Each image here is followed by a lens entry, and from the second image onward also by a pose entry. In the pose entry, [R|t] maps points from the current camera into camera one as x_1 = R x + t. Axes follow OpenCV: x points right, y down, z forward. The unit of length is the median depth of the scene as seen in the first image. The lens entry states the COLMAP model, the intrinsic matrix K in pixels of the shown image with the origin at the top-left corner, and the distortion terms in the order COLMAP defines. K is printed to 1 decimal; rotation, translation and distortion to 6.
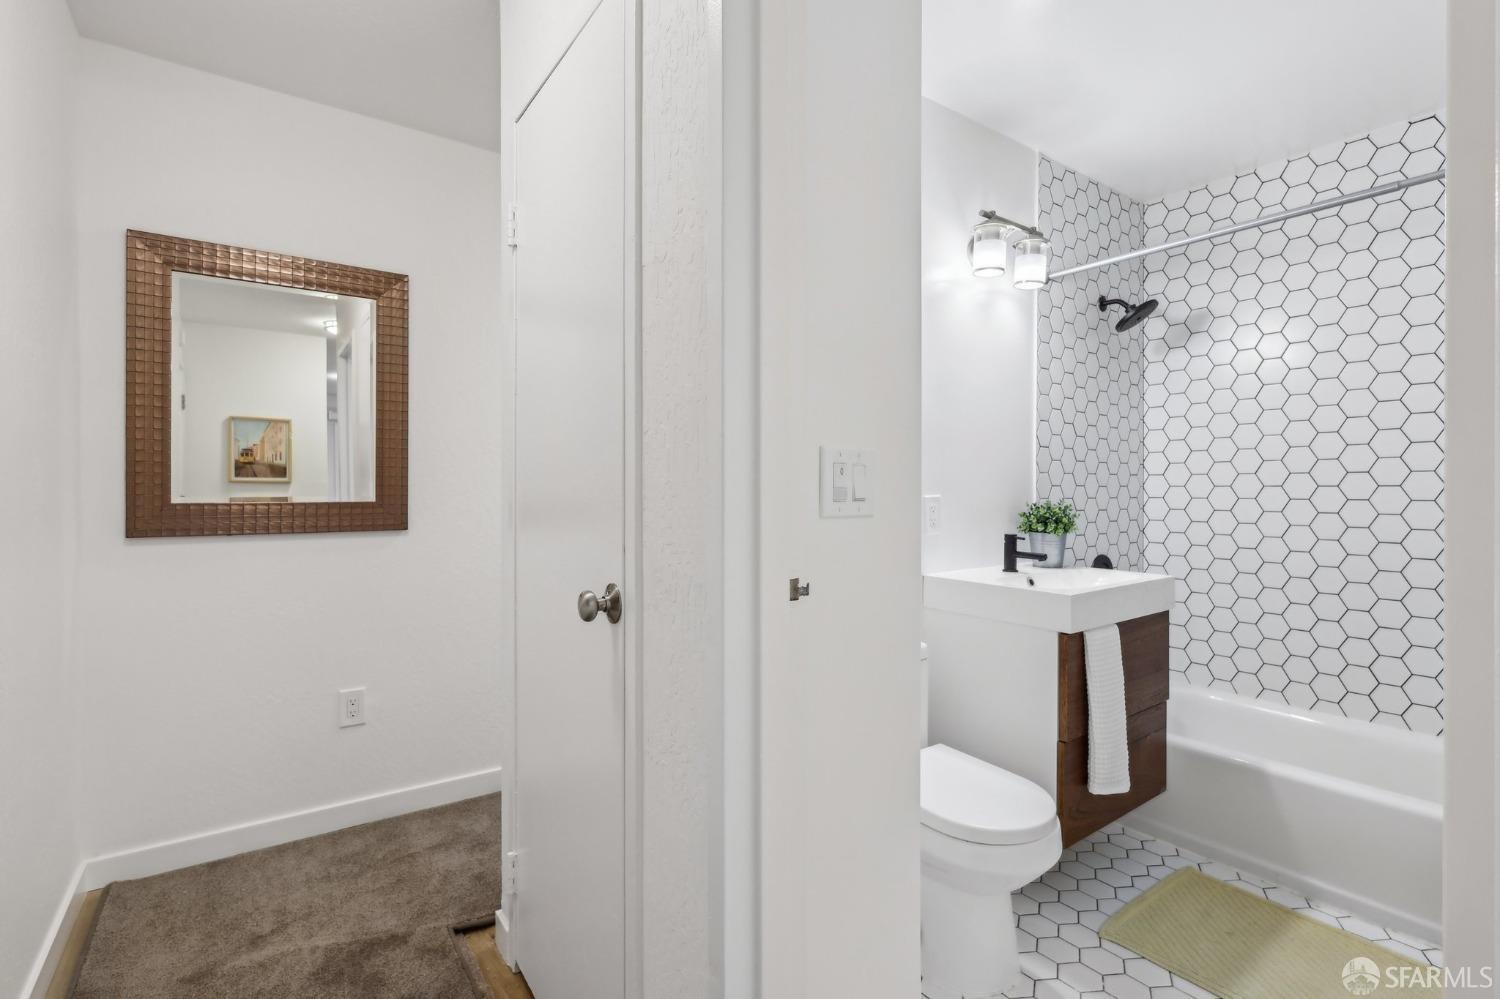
lens RADIAL K [[690.7, 0, 758.1], [0, 690.7, 491.3], [0, 0, 1]] dist [-0.003274, 0.002394]
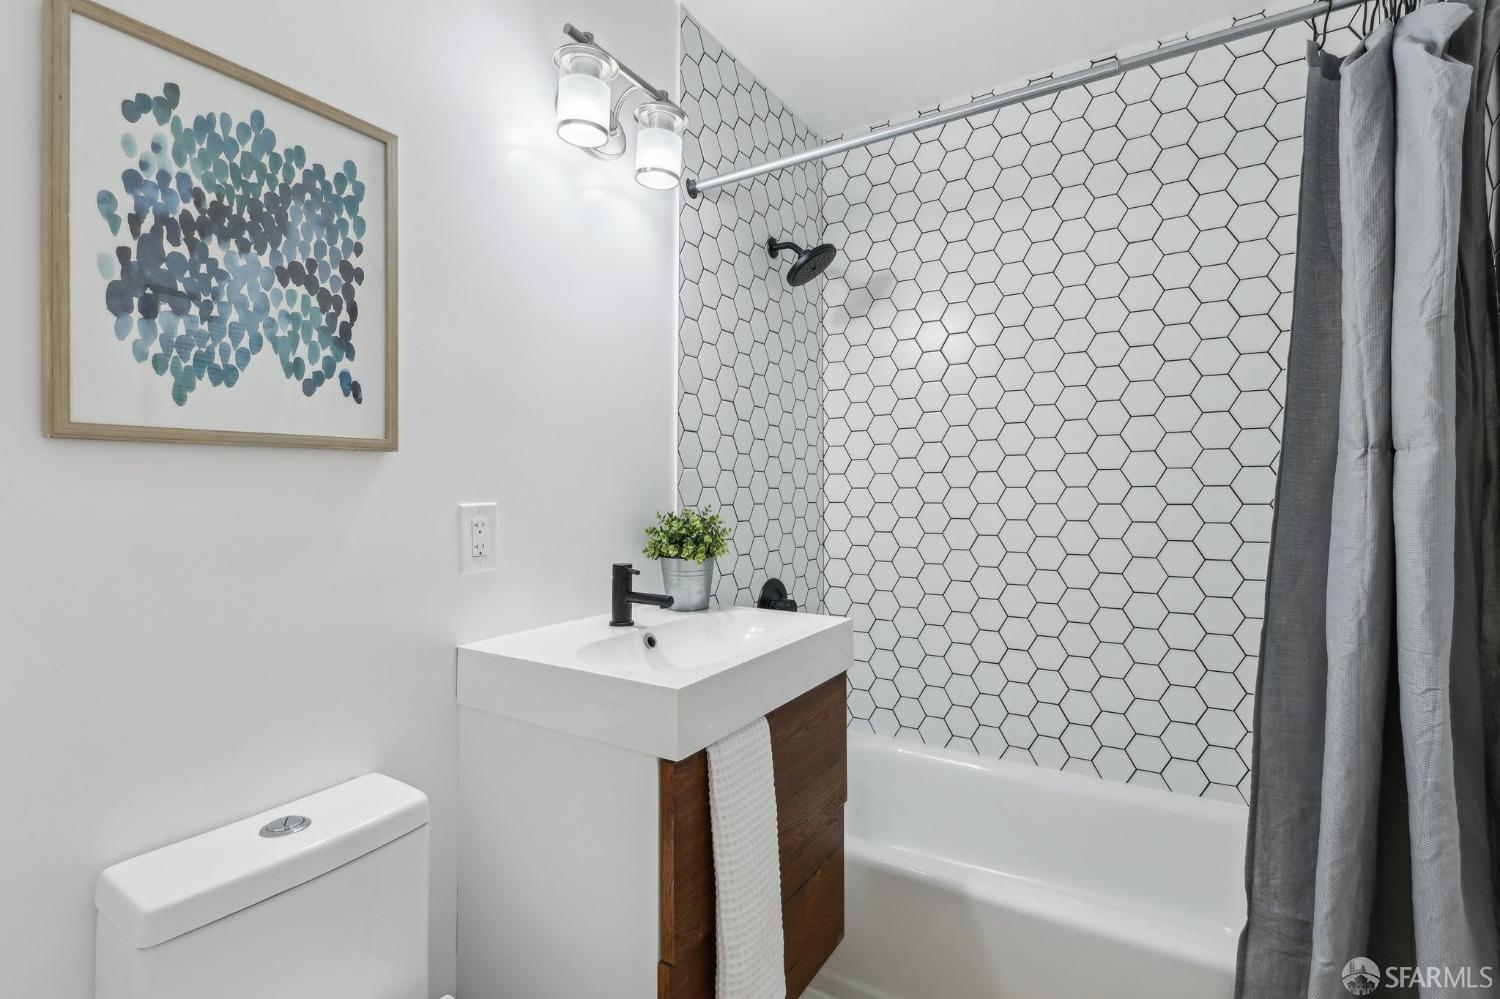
lens RADIAL K [[690.7, 0, 752.0], [0, 690.7, 490.6], [0, 0, 1]] dist [-0.003274, 0.002394]
pose [[0.927748, -0.001740, 0.373202, 0.228926], [0.004907, 0.999960, -0.007536, 0.001090], [-0.373174, 0.008823, 0.927719, 0.359947]]
